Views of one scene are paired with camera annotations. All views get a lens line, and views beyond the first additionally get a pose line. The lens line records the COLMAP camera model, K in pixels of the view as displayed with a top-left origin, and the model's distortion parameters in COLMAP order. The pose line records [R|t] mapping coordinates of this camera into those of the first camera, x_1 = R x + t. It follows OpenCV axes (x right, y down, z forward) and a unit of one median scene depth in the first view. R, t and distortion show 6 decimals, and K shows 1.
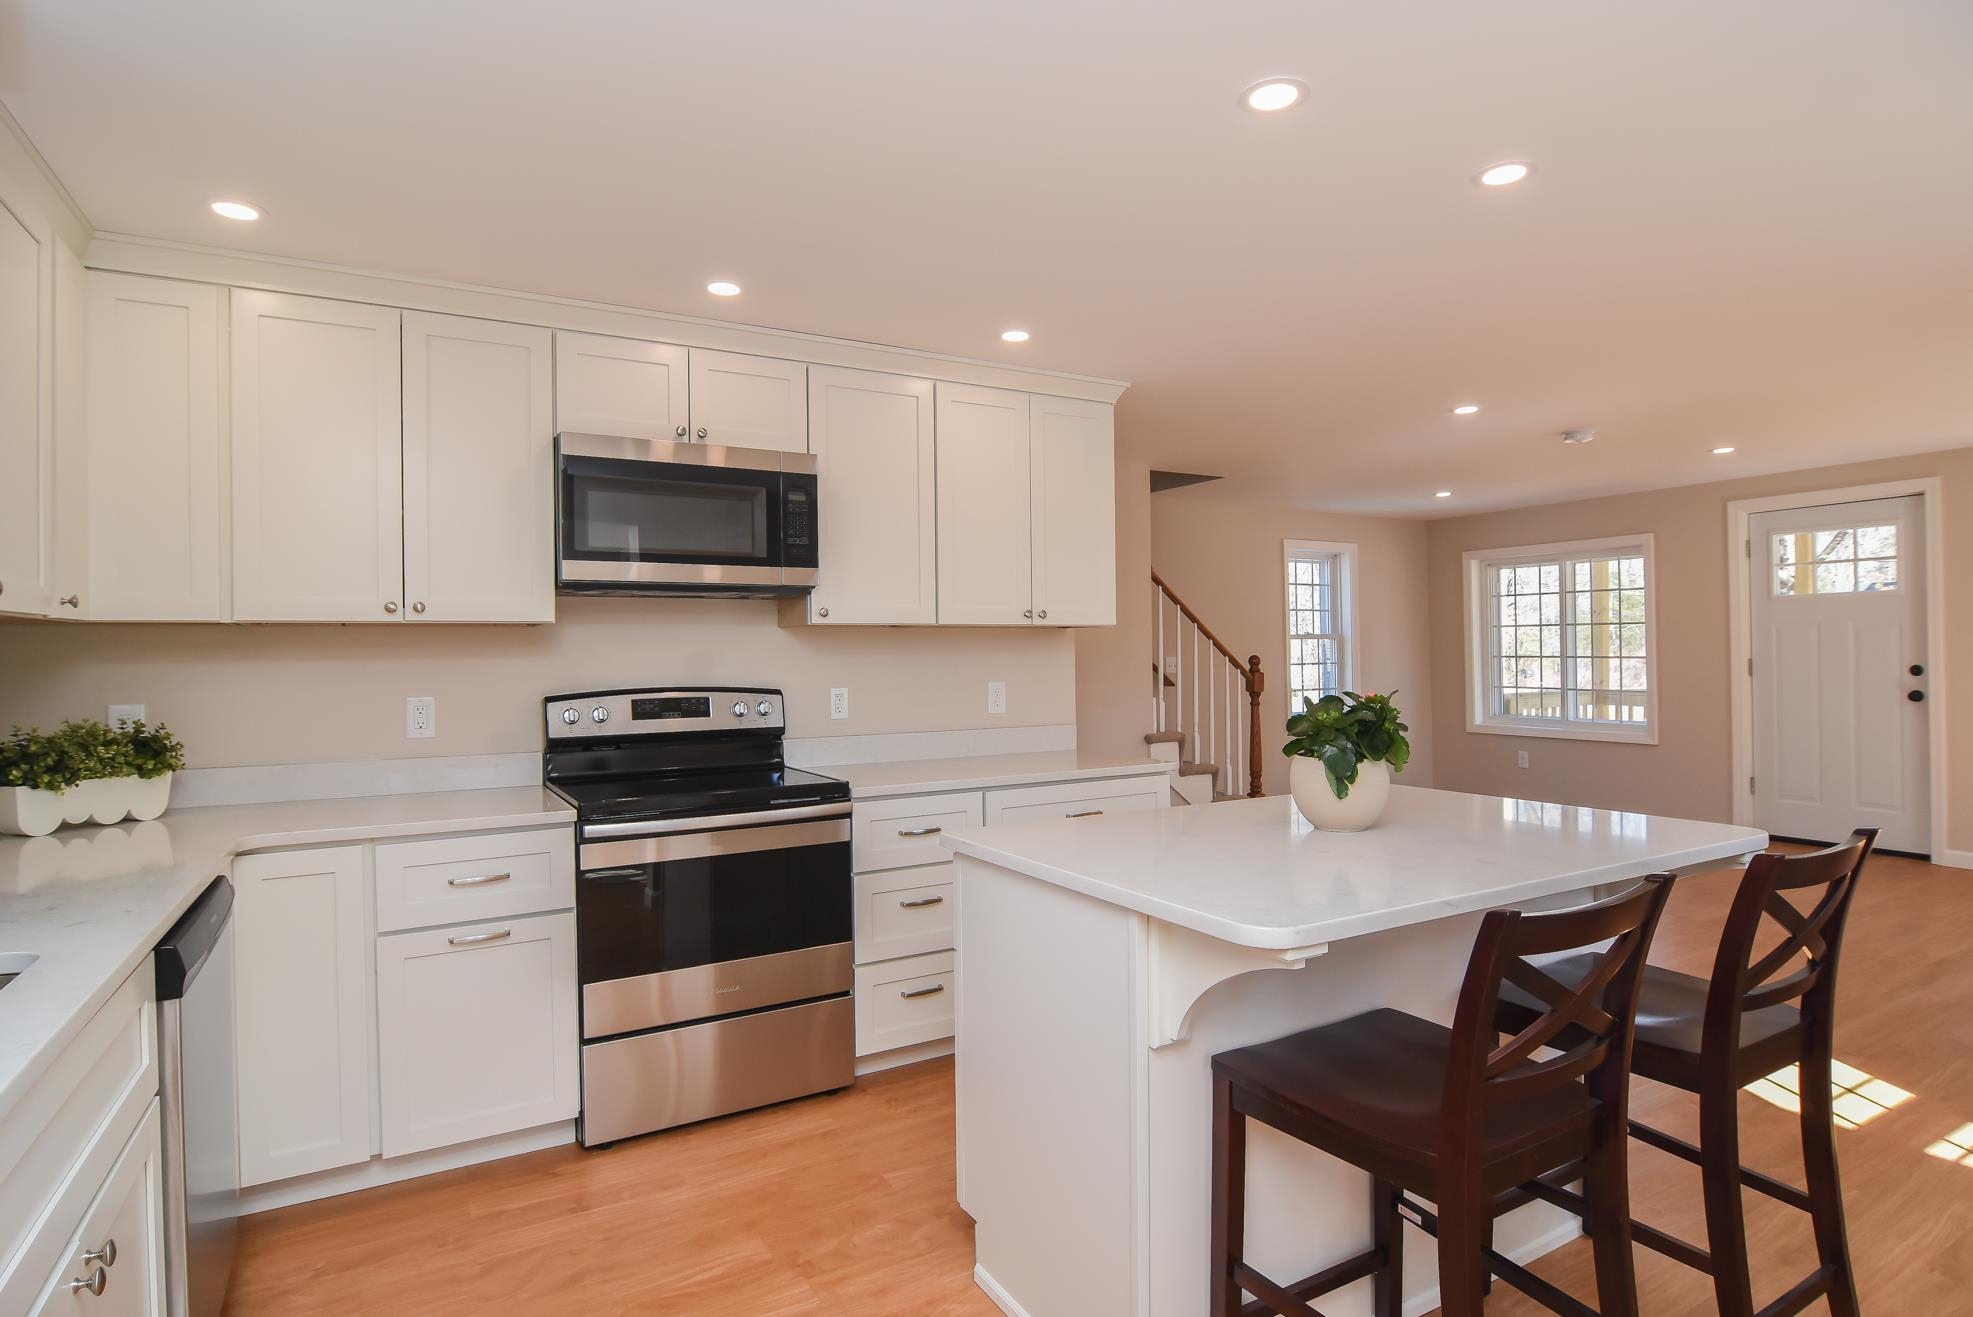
lens RADIAL K [[1054.7, 0, 990.9], [0, 1054.7, 652.2], [0, 0, 1]] dist [-0.014691, -0.003385]
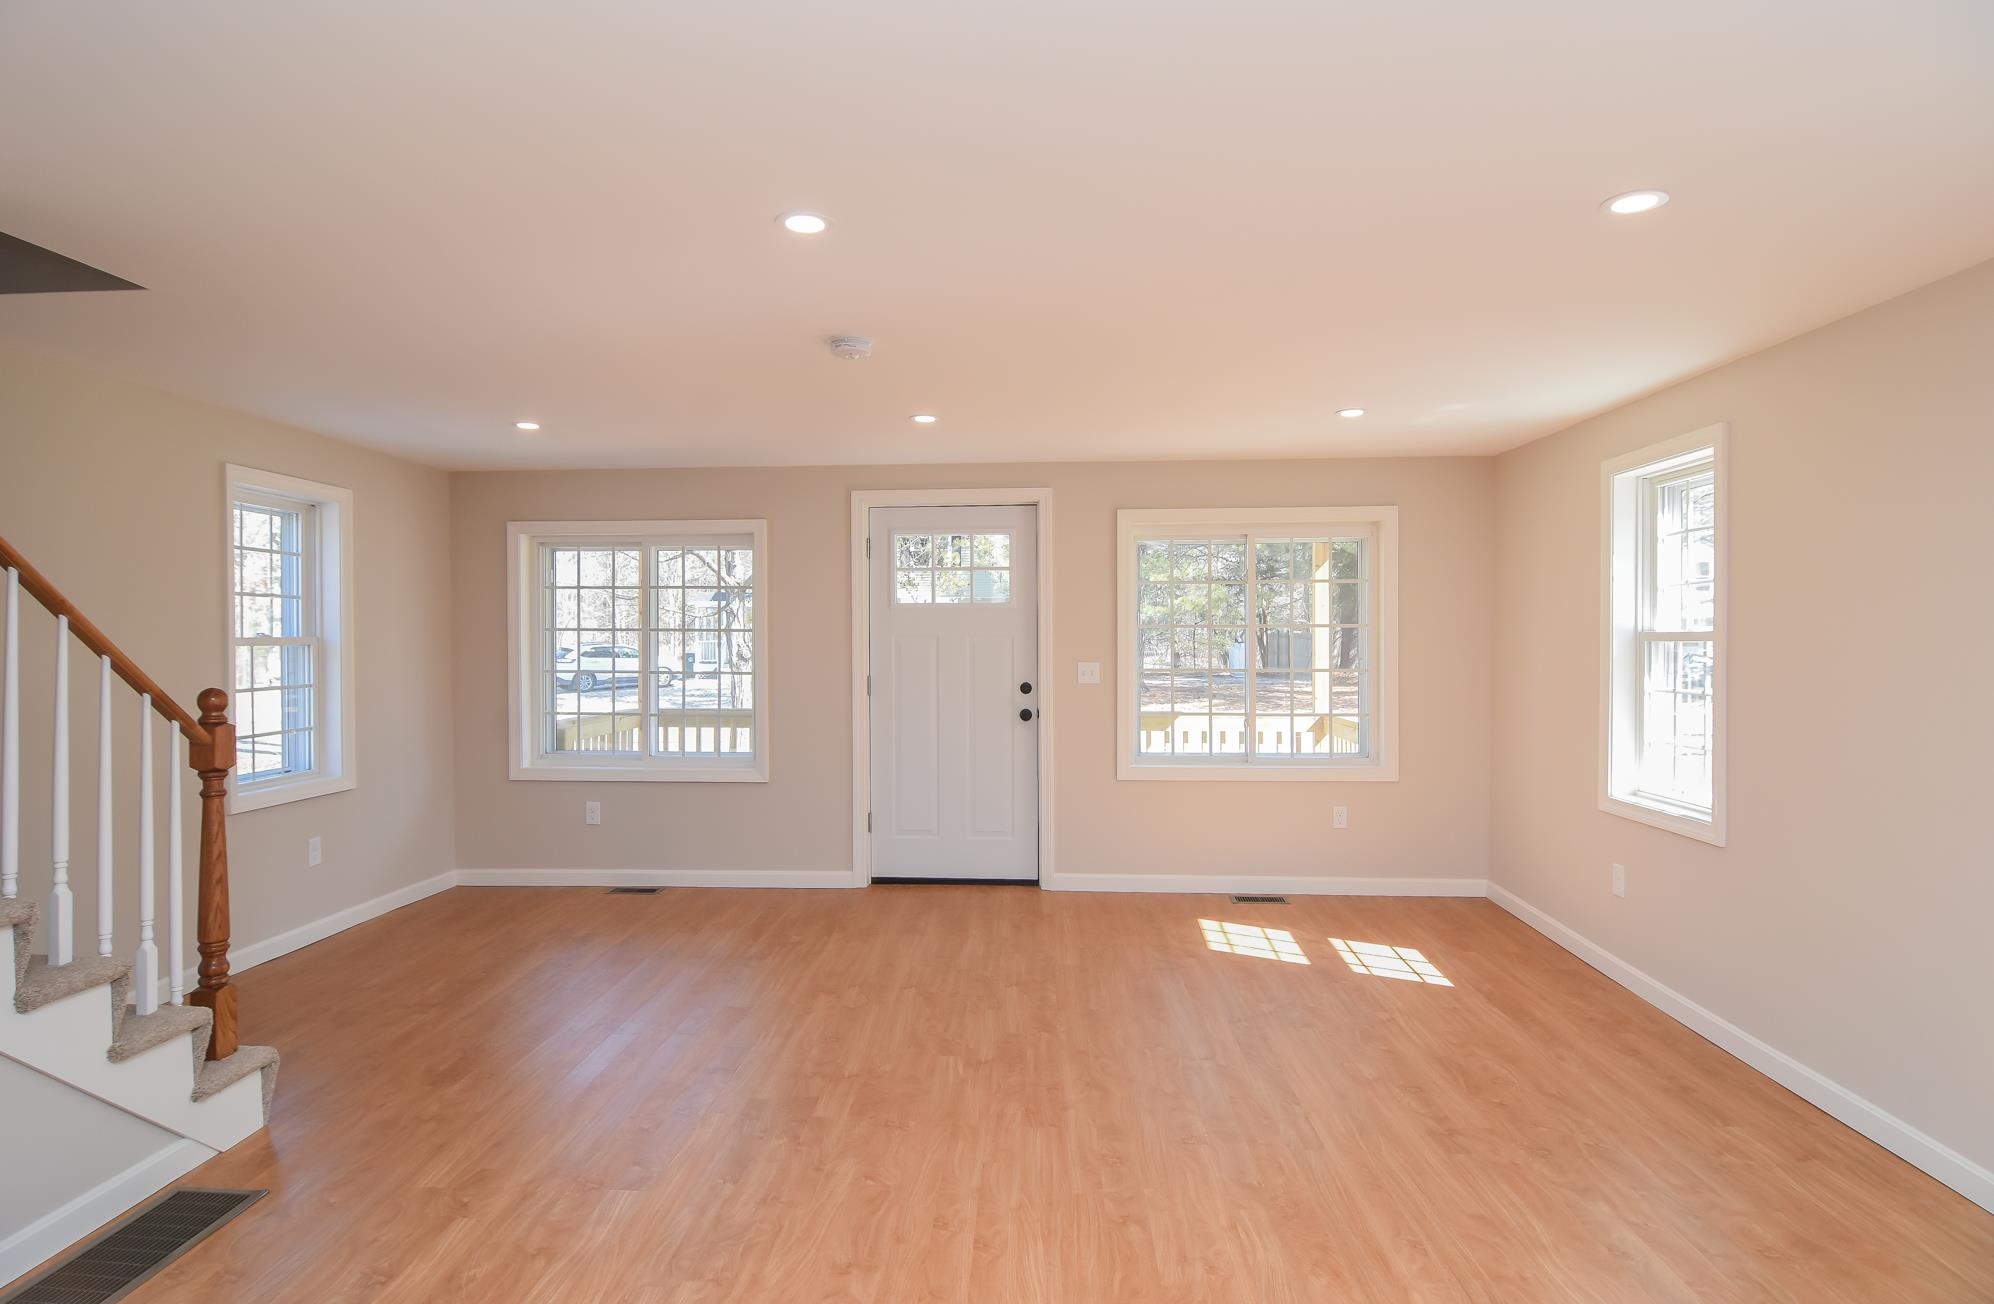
lens RADIAL K [[1060.8, 0, 988.7], [0, 1060.8, 640.1], [0, 0, 1]] dist [-0.006533, -0.007396]
pose [[0.550465, 0.011540, 0.834778, 0.083900], [-0.006191, 0.999933, -0.009741, -0.026494], [-0.834835, 0.000194, 0.550500, 0.761450]]
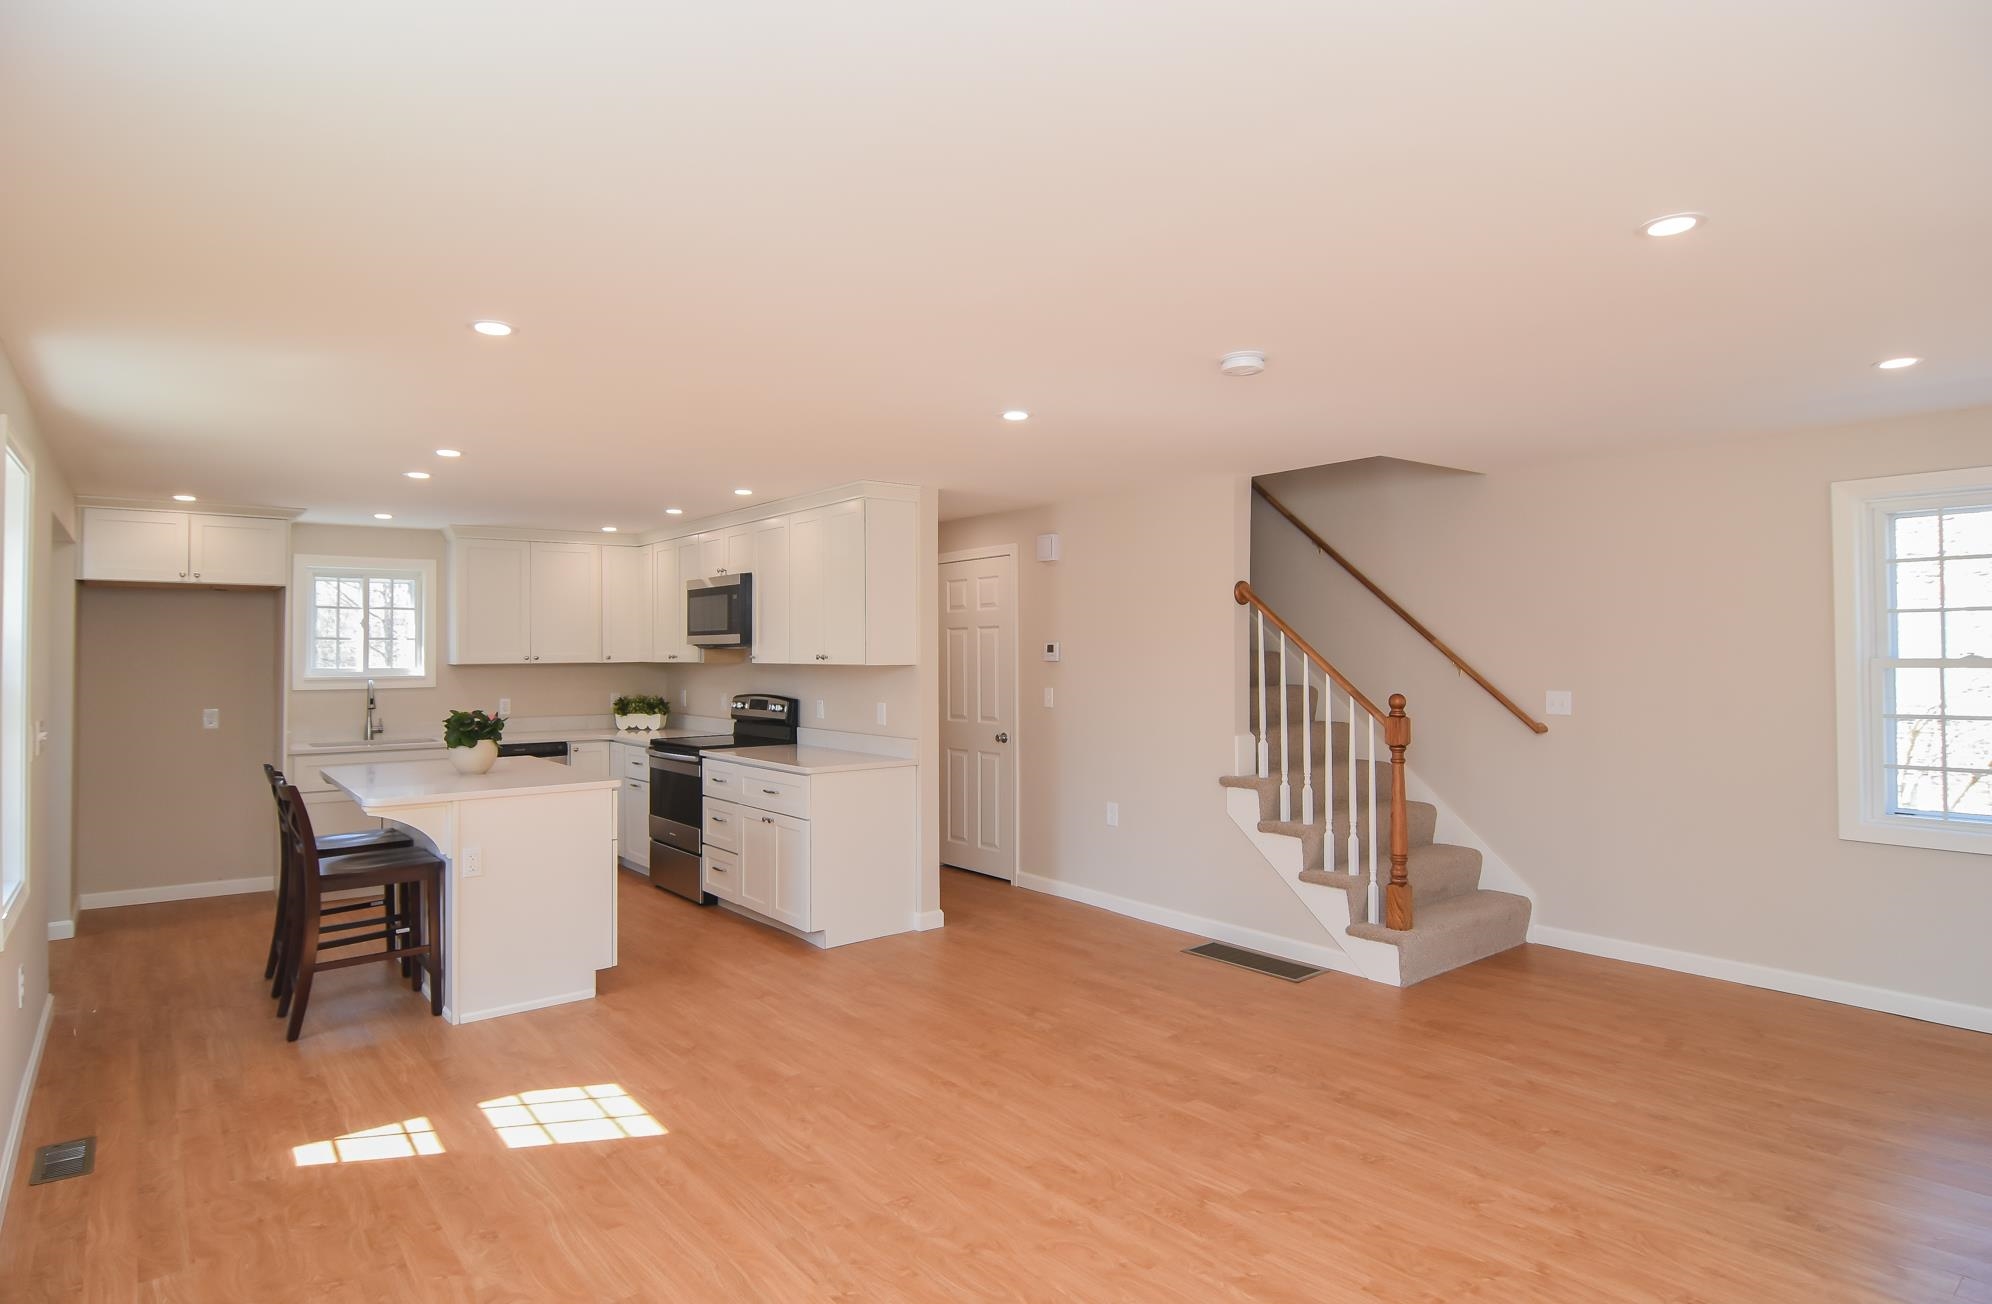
lens RADIAL K [[1059.7, 0, 994.2], [0, 1059.7, 639.7], [0, 0, 1]] dist [-0.006533, -0.007396]
pose [[0.151463, -0.001876, -0.988461, 1.541438], [0.004283, 0.999990, -0.001241, -0.057731], [0.988454, -0.004046, 0.151469, 1.015492]]
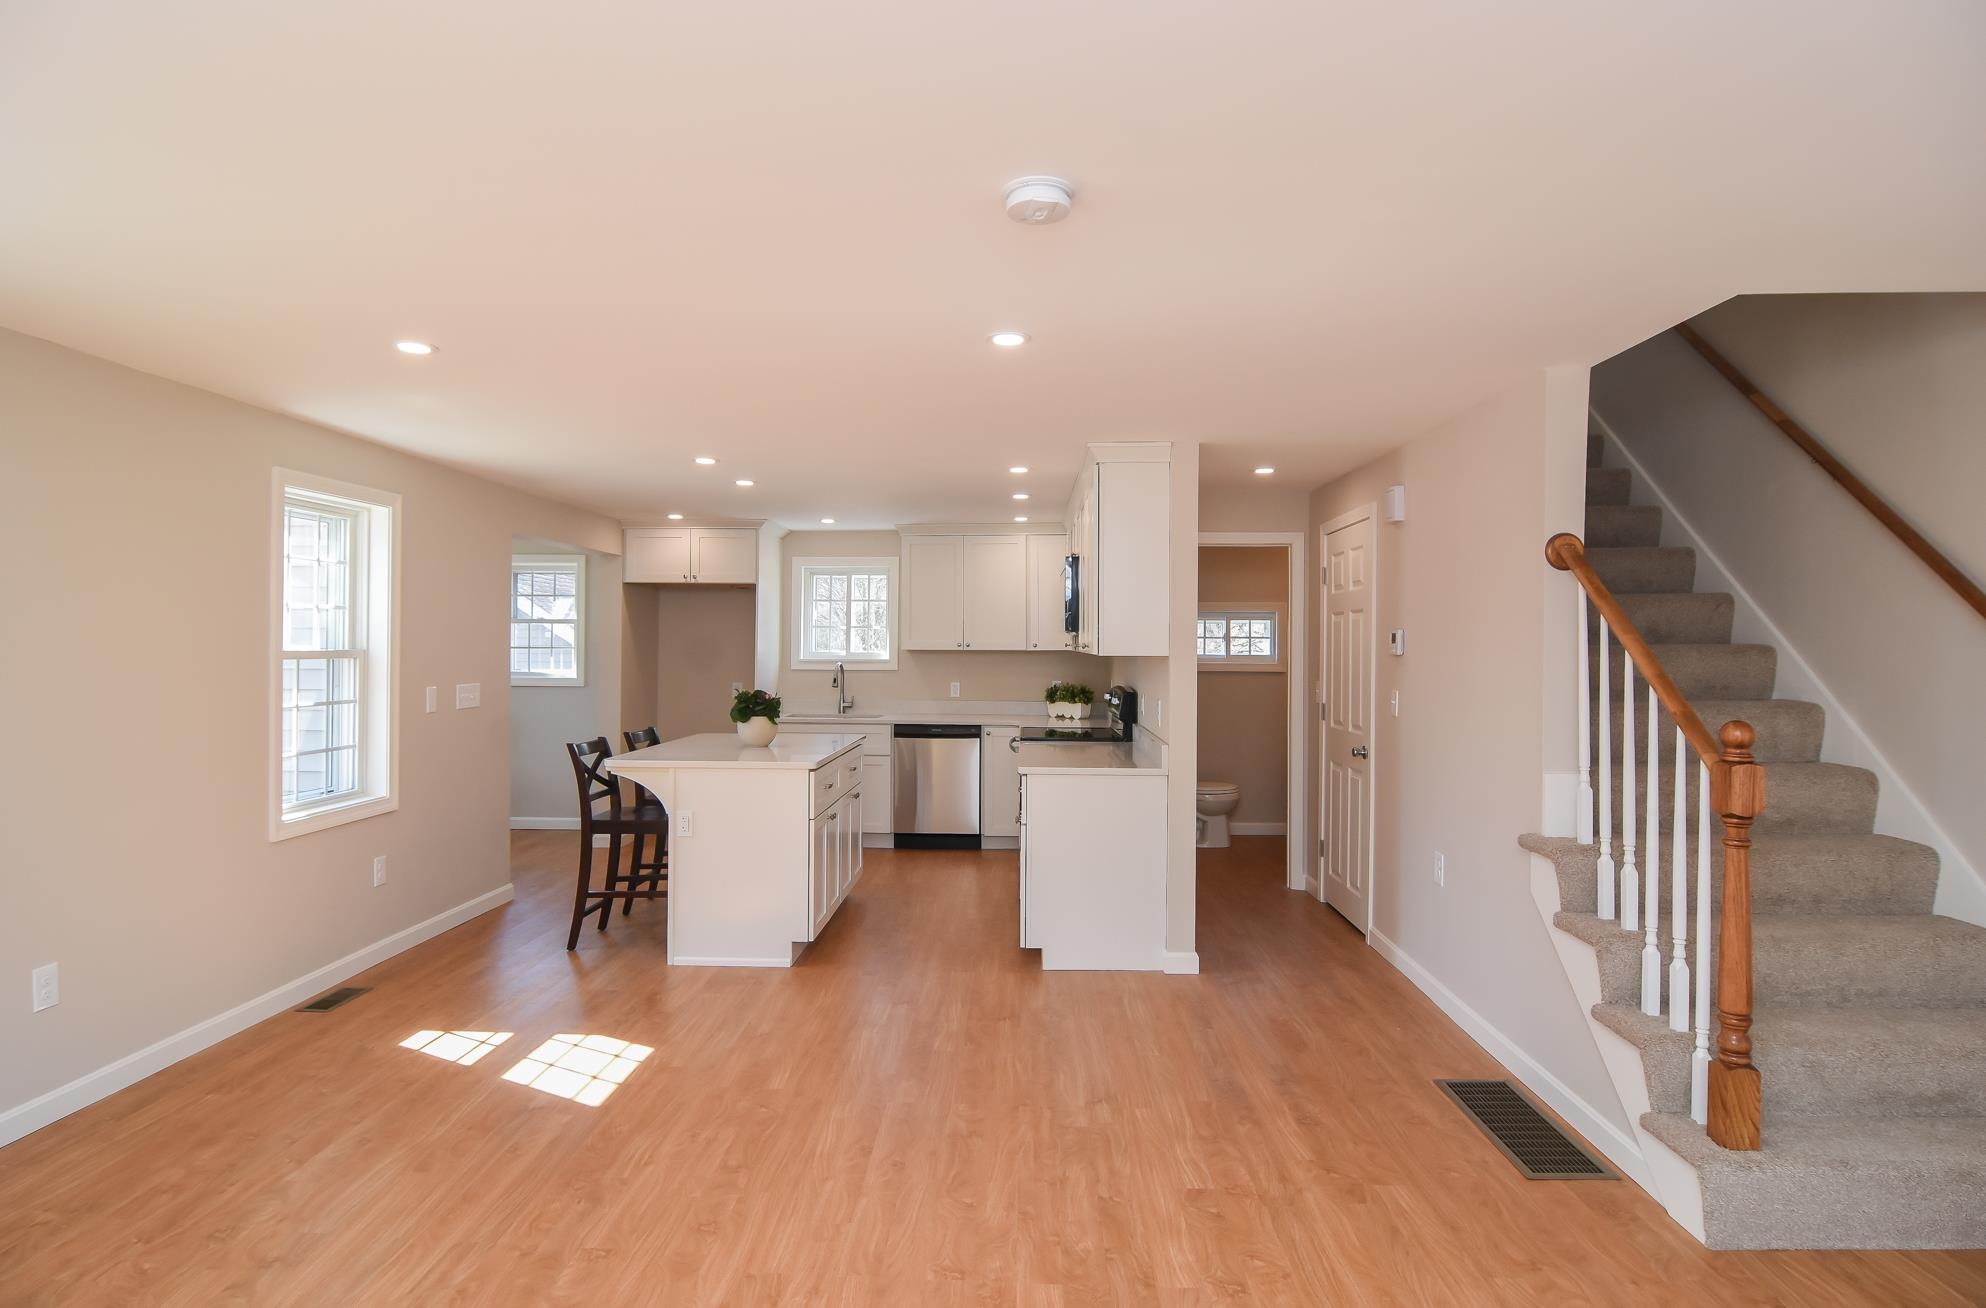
lens RADIAL K [[1062.1, 0, 994.5], [0, 1062.1, 638.3], [0, 0, 1]] dist [-0.010385, -0.003780]
pose [[-0.530520, 0.004286, -0.847662, 1.229494], [0.001537, 0.999990, 0.004094, -0.051608], [0.847671, 0.000869, -0.530521, 1.611604]]
